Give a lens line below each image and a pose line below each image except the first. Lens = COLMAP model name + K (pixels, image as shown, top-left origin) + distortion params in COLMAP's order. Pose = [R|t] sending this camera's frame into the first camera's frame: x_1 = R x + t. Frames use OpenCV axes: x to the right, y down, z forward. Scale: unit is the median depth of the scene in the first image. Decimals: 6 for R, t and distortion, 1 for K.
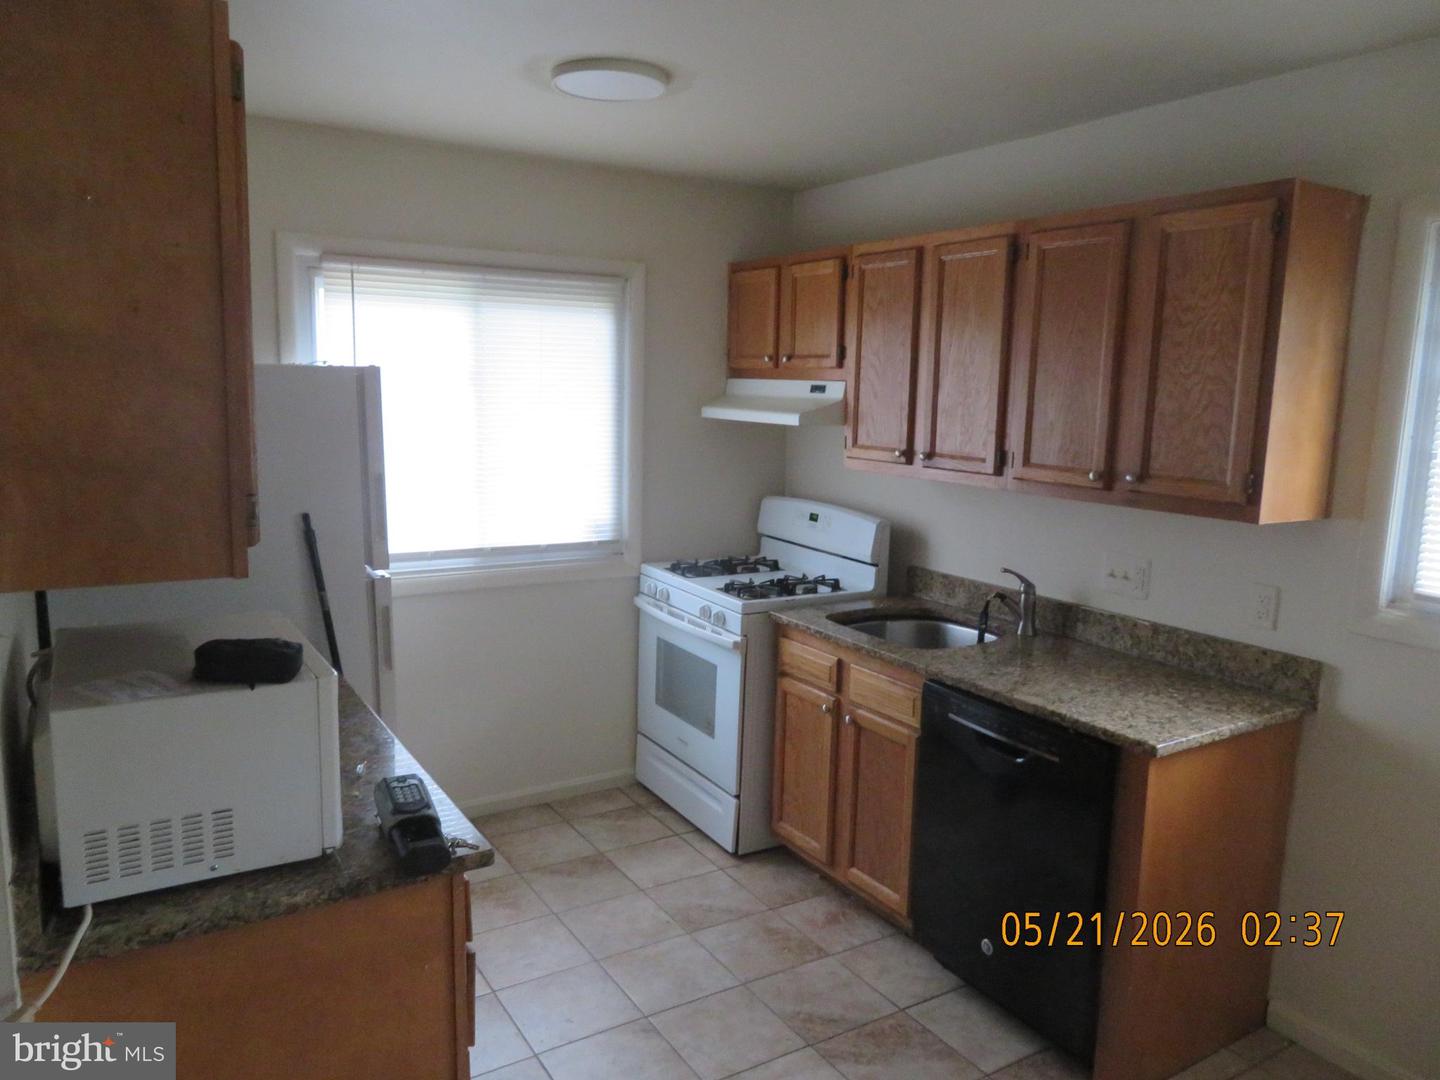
lens RADIAL K [[1032.0, 0, 719.2], [0, 1032.0, 534.5], [0, 0, 1]] dist [-0.002671, -0.001851]
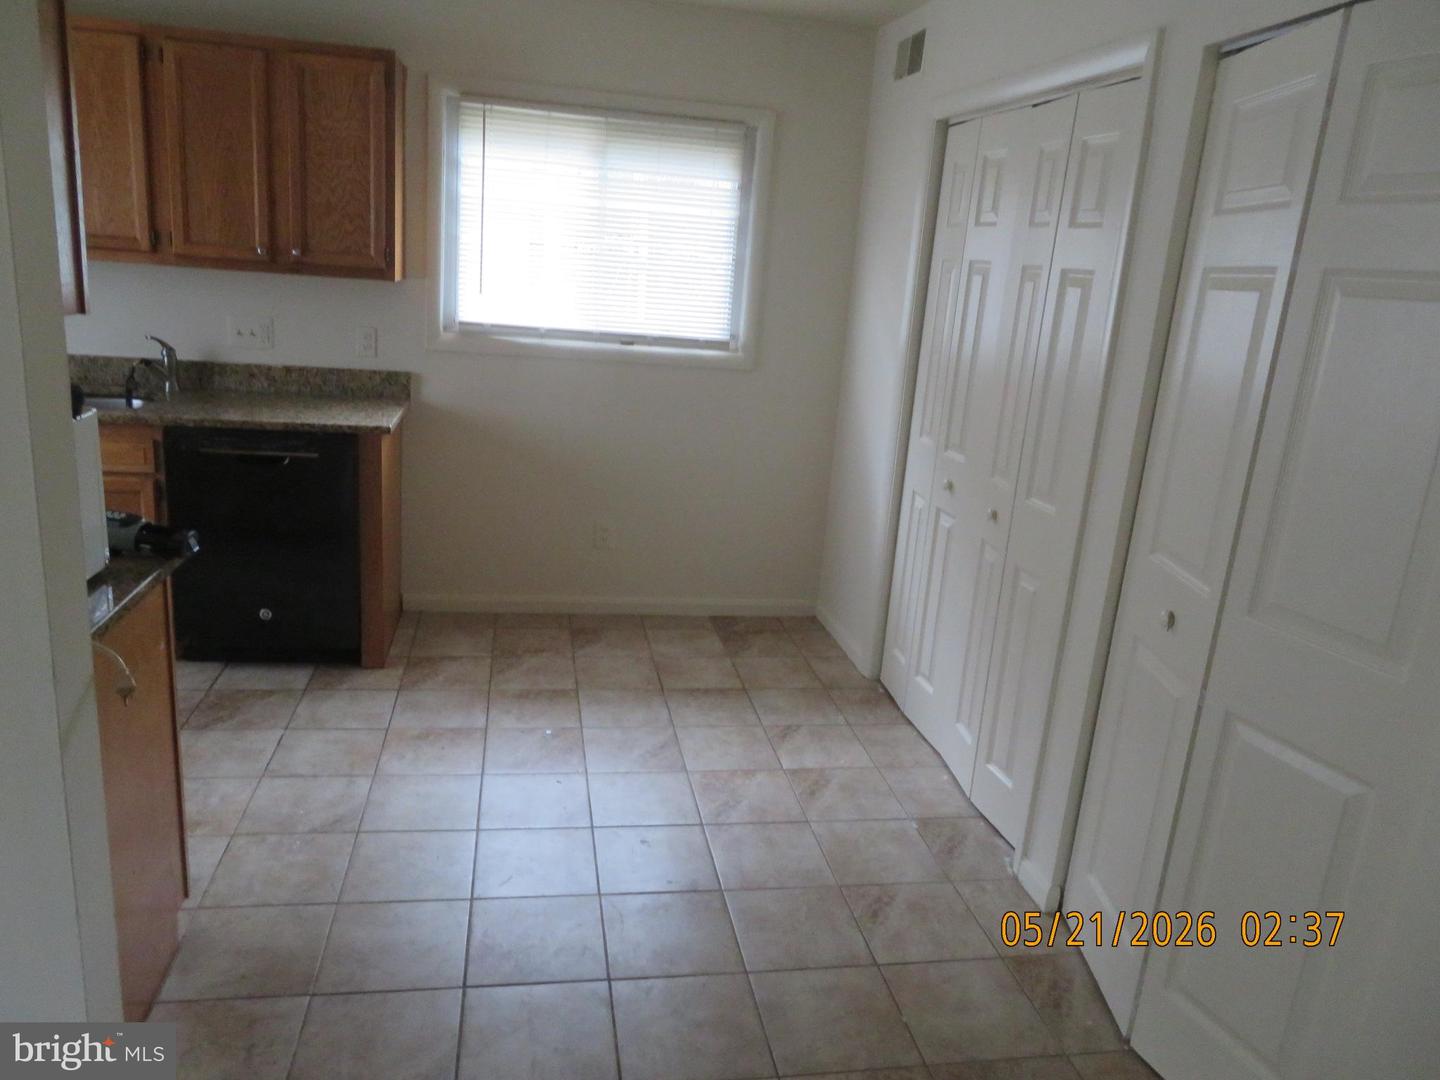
lens RADIAL K [[1032.0, 0, 719.2], [0, 1032.0, 534.5], [0, 0, 1]] dist [-0.002671, -0.001851]
pose [[0.367470, -0.239245, 0.898737, -0.694623], [0.067943, 0.970671, 0.230613, 0.030602], [-0.927550, -0.023680, 0.372948, -0.041803]]
